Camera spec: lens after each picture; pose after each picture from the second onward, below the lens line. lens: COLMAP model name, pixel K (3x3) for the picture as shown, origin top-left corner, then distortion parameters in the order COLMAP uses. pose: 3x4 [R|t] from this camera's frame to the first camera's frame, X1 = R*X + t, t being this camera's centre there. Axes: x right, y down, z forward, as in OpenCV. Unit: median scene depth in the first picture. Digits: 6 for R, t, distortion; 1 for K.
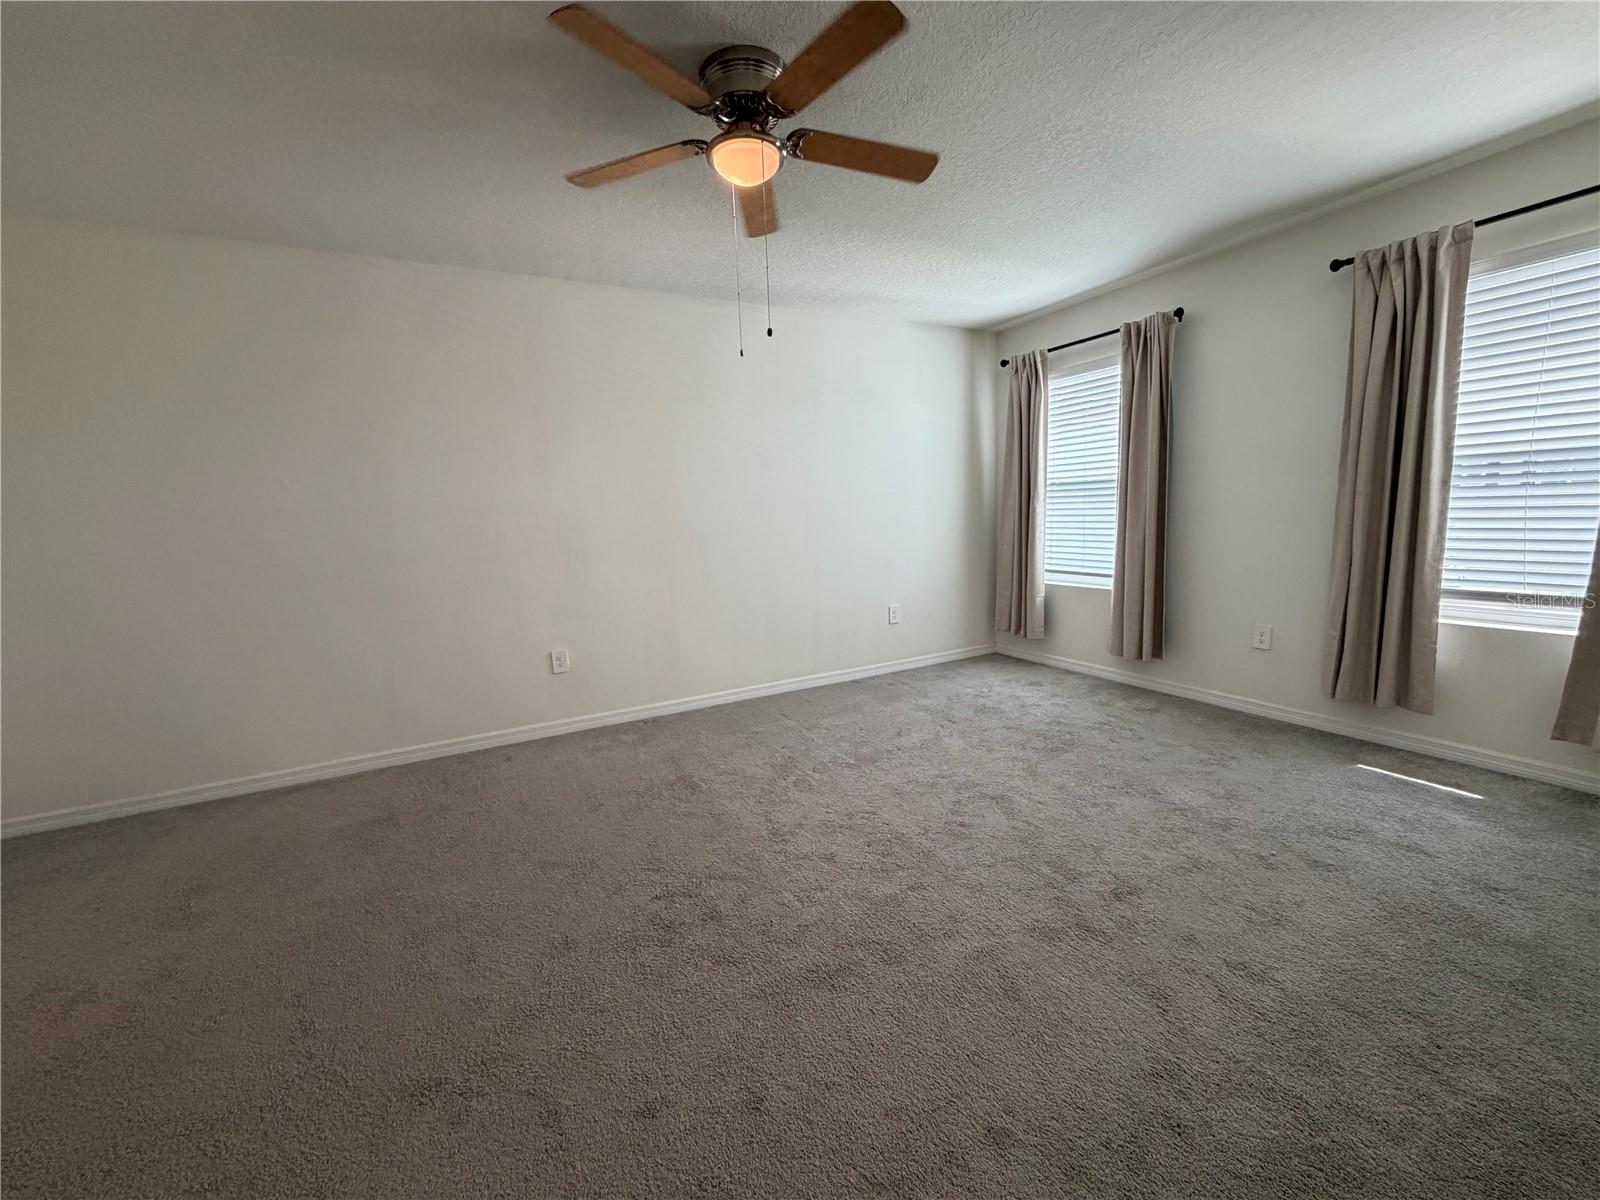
lens RADIAL K [[641.0, 0, 789.1], [0, 641.0, 589.8], [0, 0, 1]] dist [-0.000001, 0.001258]
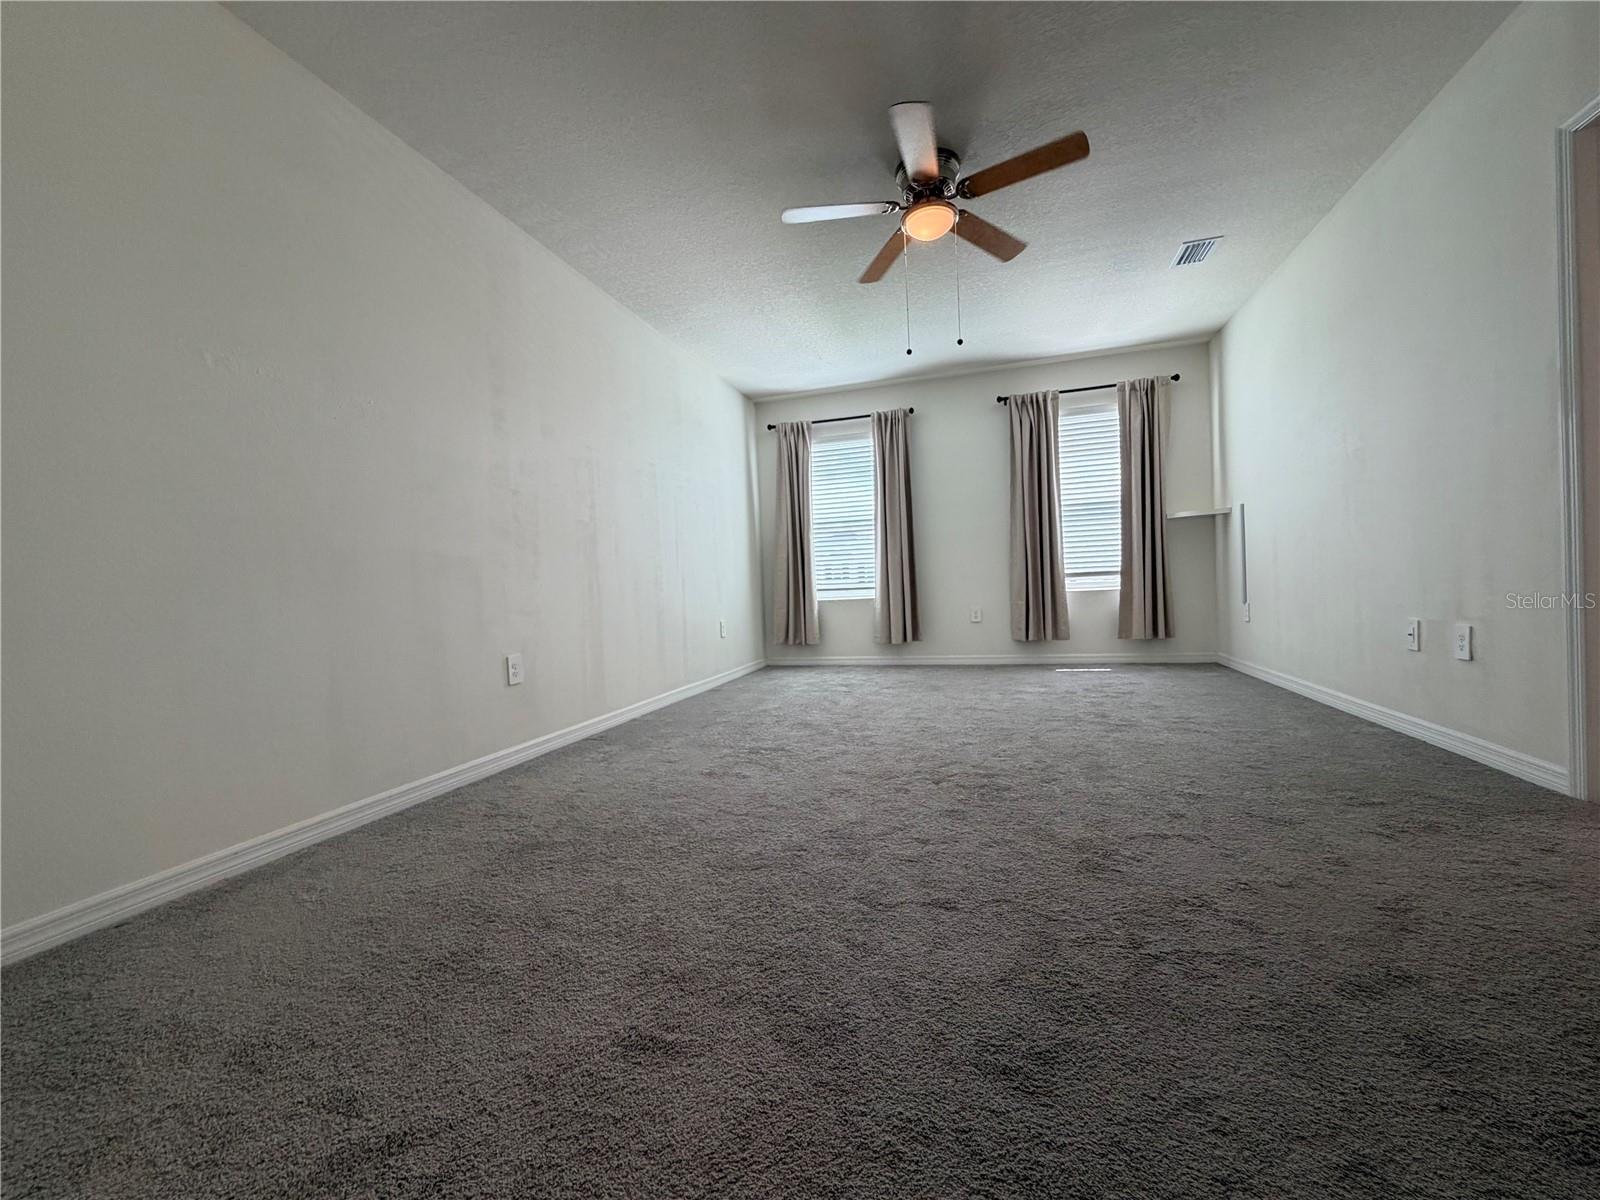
lens RADIAL K [[641.0, 0, 788.4], [0, 641.0, 606.8], [0, 0, 1]] dist [-0.000001, 0.001258]
pose [[0.705125, -0.008025, 0.709038, -0.685544], [0.098375, 0.991373, -0.086611, 0.136300], [-0.702226, 0.130823, 0.699831, 0.192457]]
